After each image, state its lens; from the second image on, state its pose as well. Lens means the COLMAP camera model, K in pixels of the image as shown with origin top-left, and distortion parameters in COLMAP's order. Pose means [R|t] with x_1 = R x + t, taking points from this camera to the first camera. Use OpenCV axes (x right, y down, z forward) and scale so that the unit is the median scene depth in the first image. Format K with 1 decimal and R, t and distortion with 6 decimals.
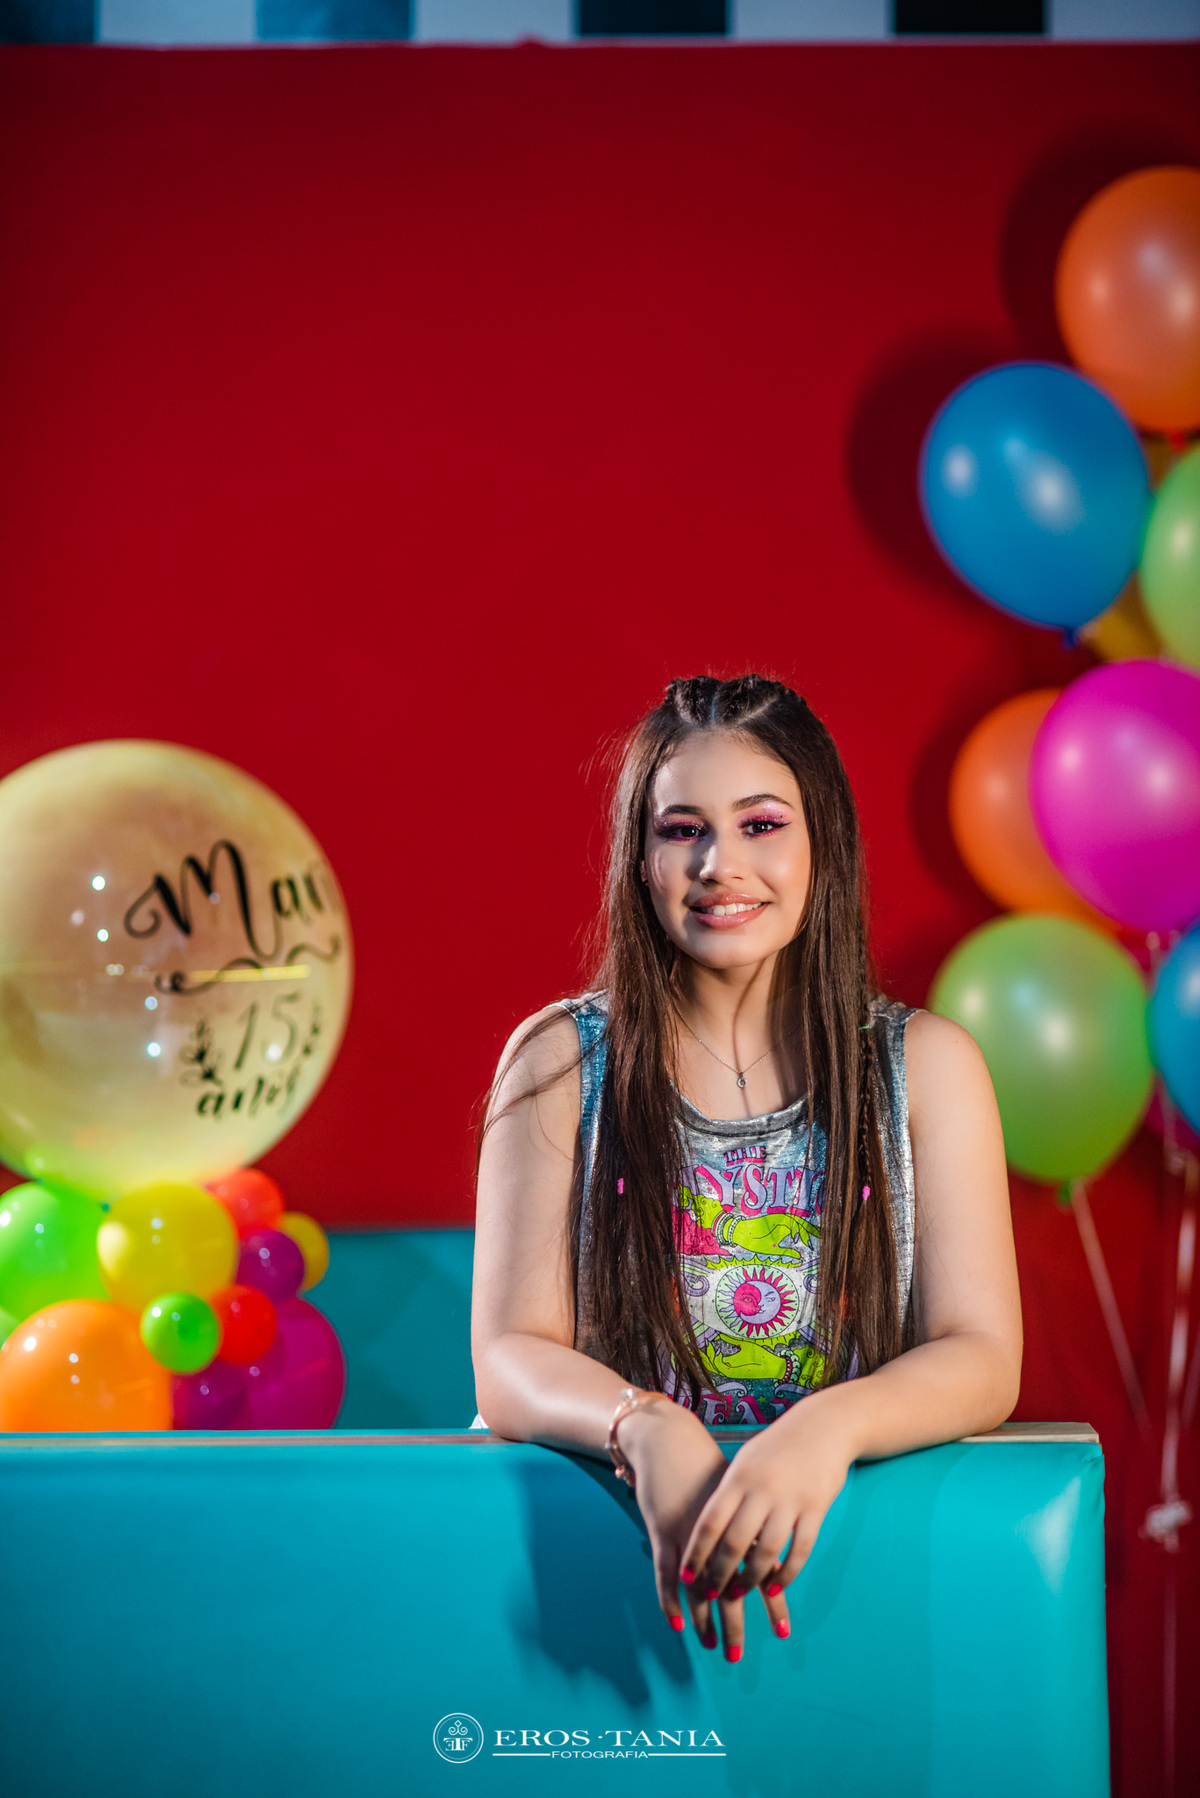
lens RADIAL K [[4445.2, 0, 606.6], [0, 4445.2, 896.4], [0, 0, 1]] dist [0.047406, 0.000000]
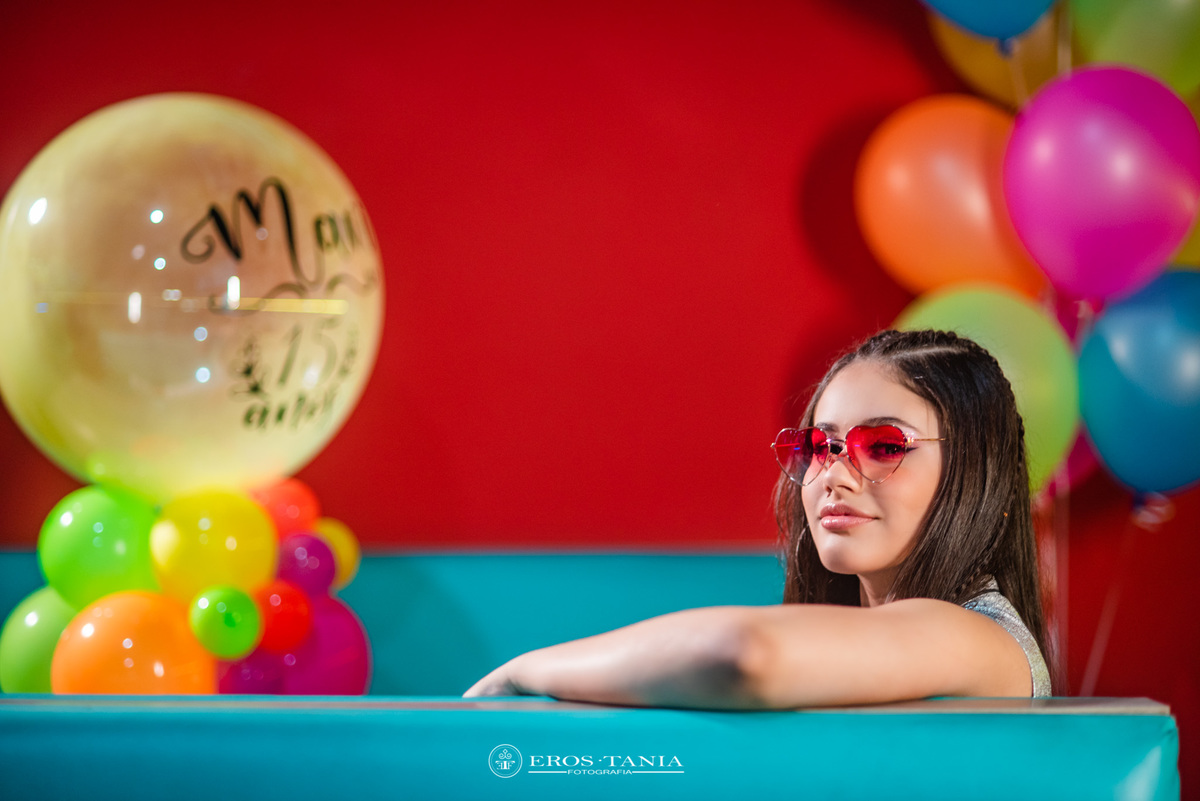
lens RADIAL K [[2966.7, 0, 596.5], [0, 2966.7, 402.3], [0, 0, 1]] dist [0.047406, 0.000000]
pose [[0.999232, 0.018334, 0.034642, -0.030030], [-0.018320, 0.999832, -0.000719, 0.042043], [-0.034650, 0.000084, 0.999400, 0.258717]]
